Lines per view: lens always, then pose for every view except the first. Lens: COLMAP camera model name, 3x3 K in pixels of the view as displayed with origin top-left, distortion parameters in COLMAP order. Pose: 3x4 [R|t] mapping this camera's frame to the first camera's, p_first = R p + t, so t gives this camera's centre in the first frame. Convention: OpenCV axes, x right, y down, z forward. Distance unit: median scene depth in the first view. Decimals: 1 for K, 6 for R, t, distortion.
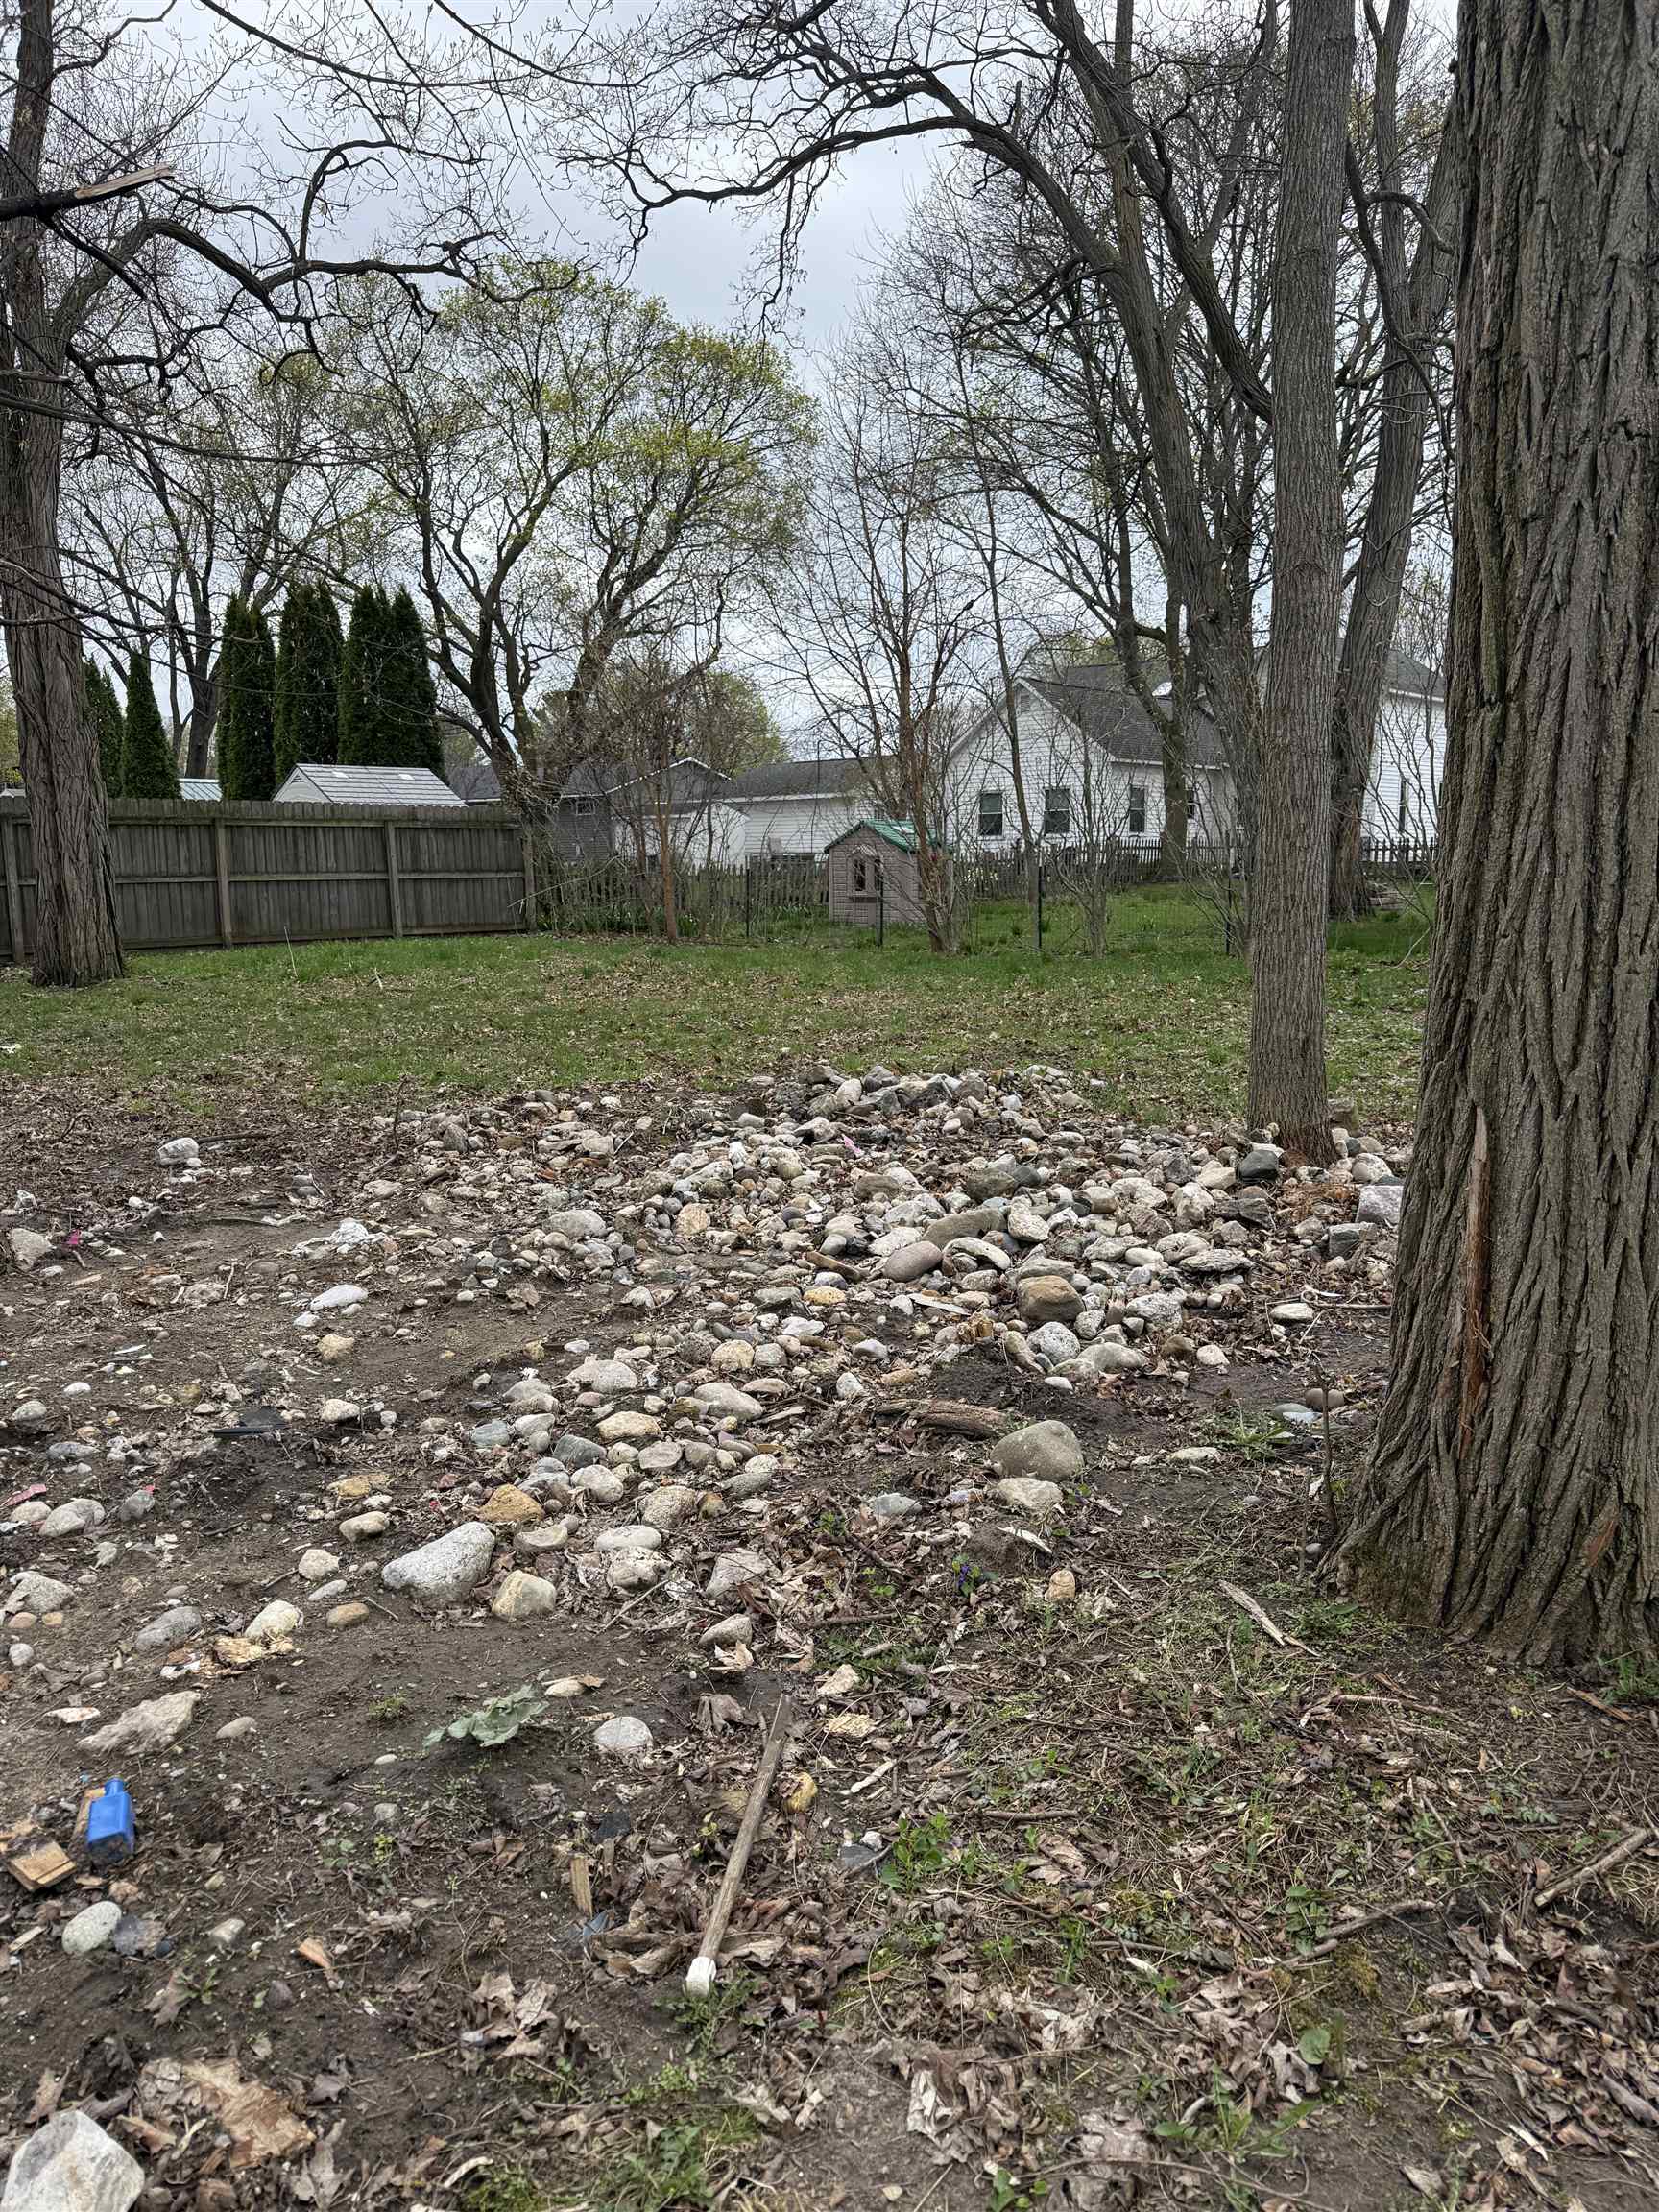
lens RADIAL K [[1600.5, 0, 829.5], [0, 1600.5, 1106.0], [0, 0, 1]] dist [0.072198, -0.058886]
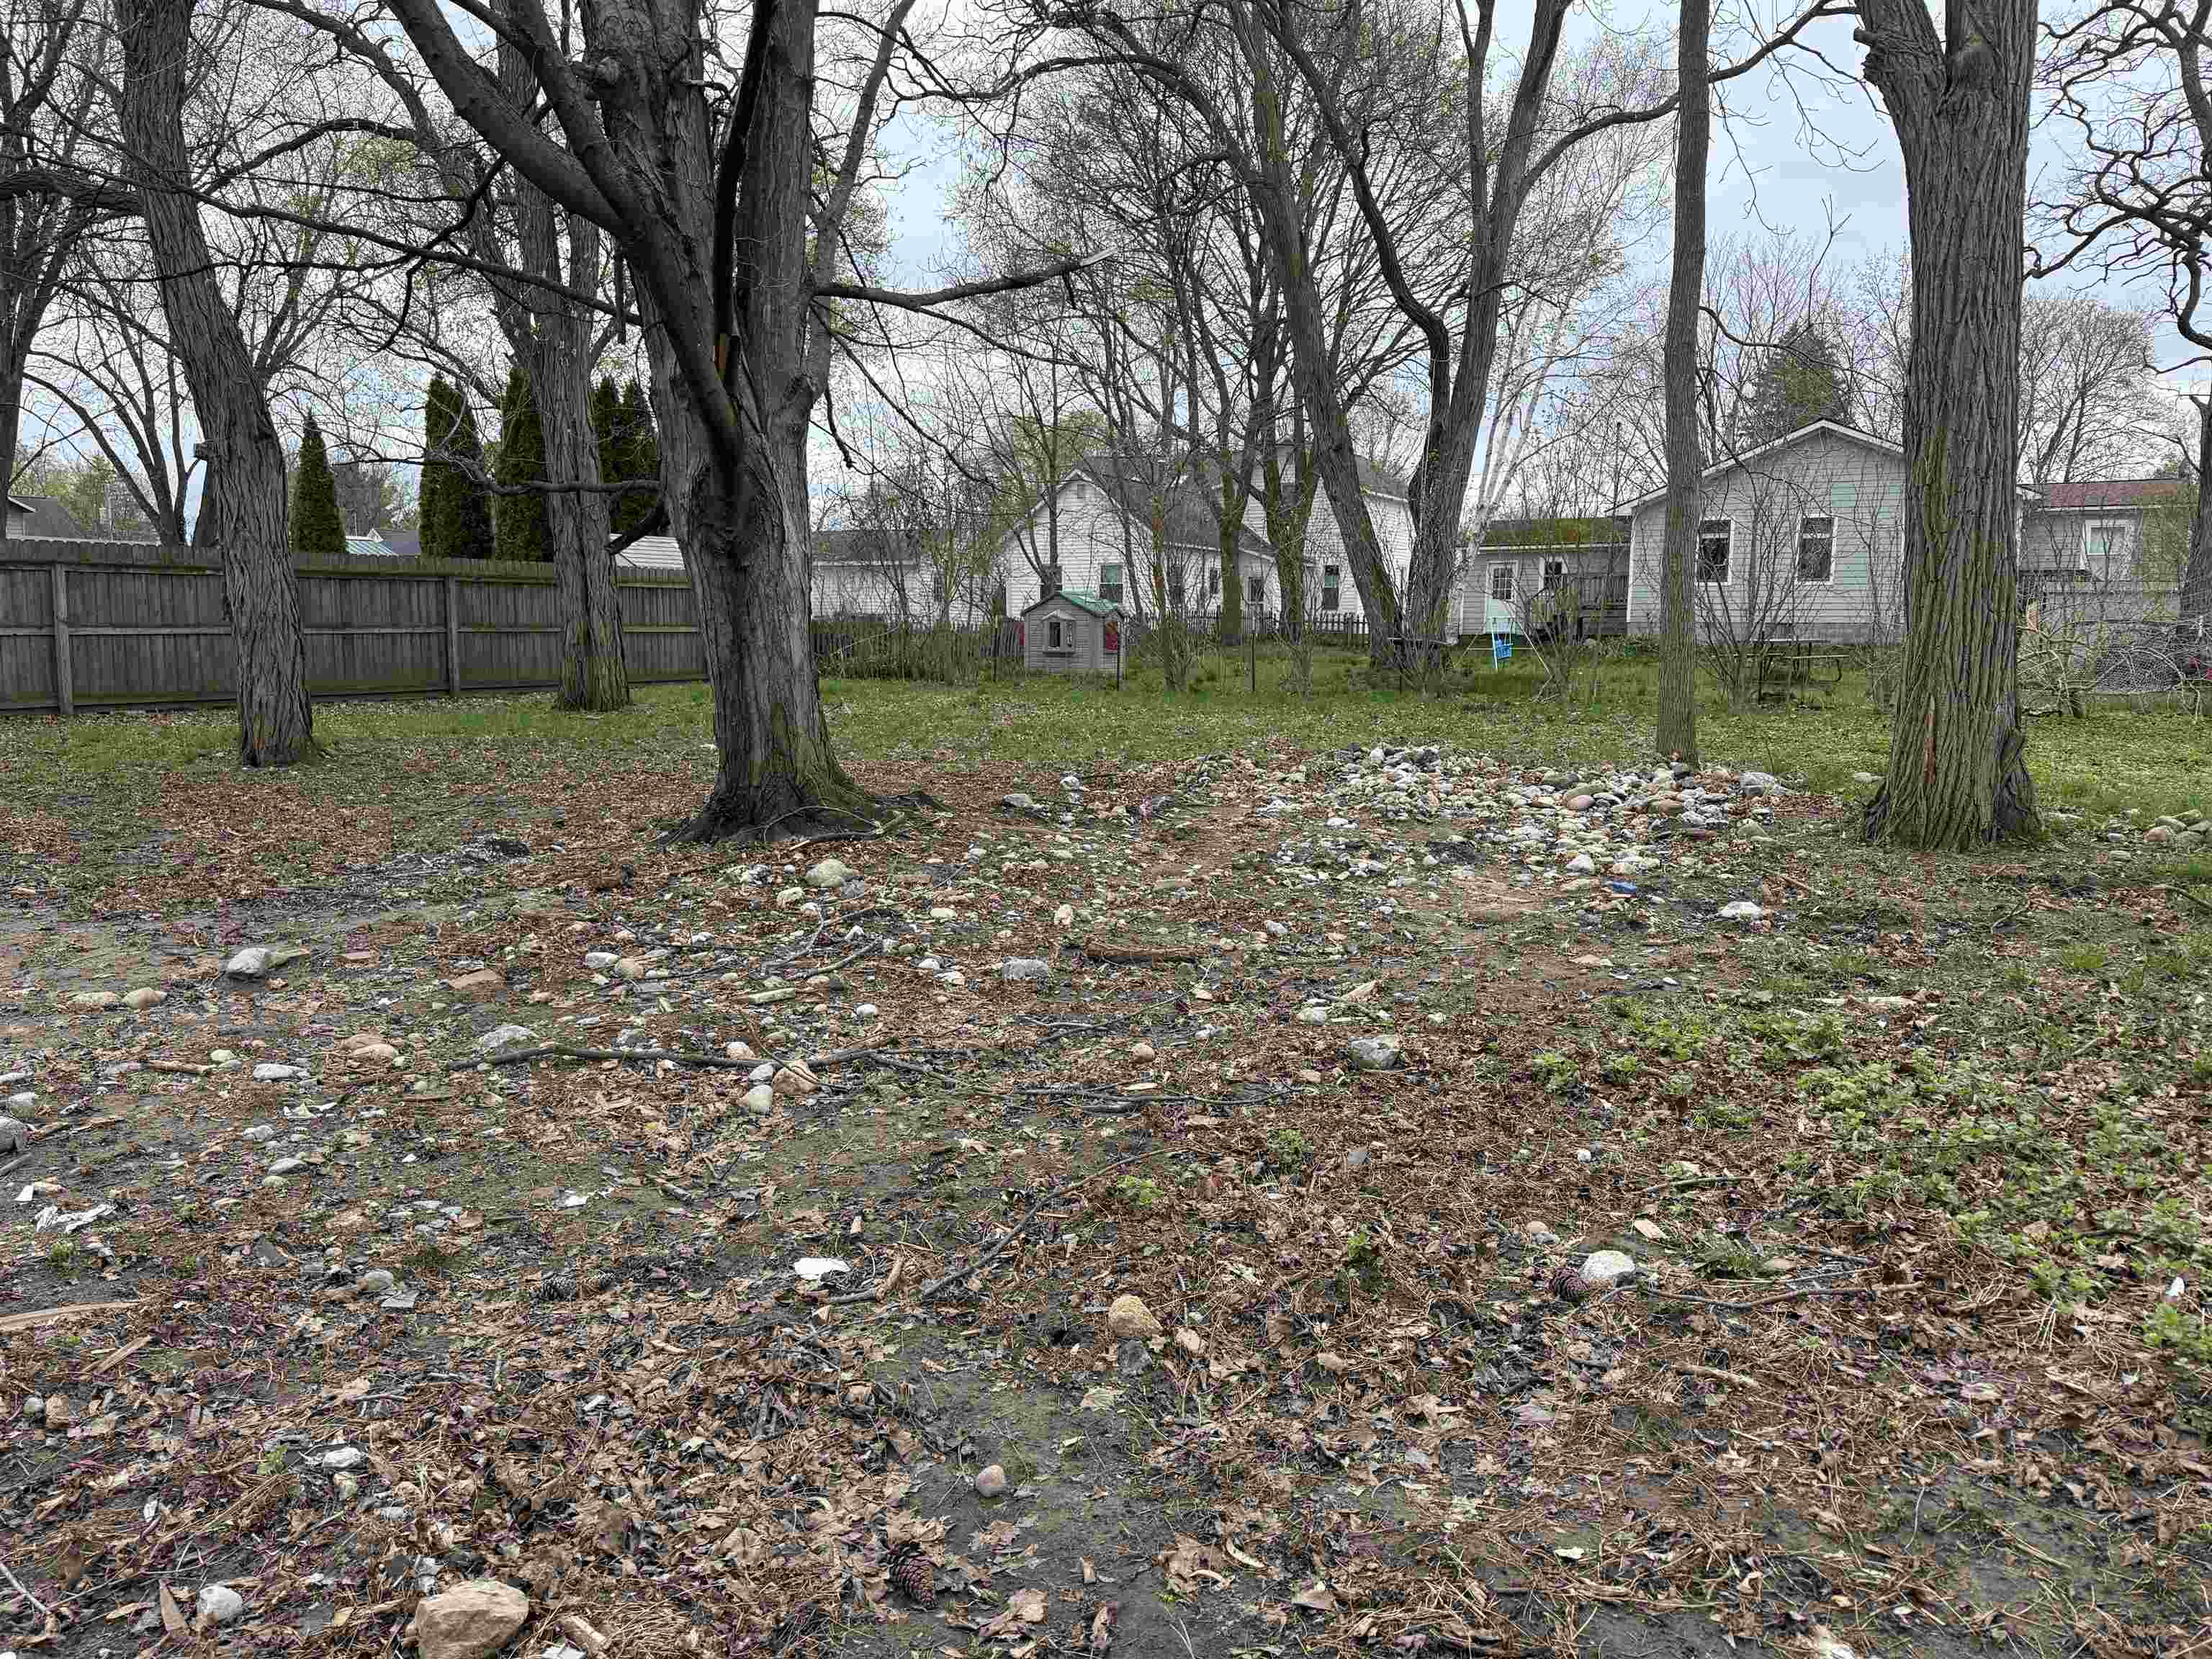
lens RADIAL K [[1600.5, 0, 1106.0], [0, 1600.5, 829.5], [0, 0, 1]] dist [0.072198, -0.058886]
pose [[0.973298, -0.010282, 0.229317, -0.249391], [0.016237, 0.999578, -0.024095, 0.040489], [-0.228972, 0.027175, 0.973054, -0.231536]]
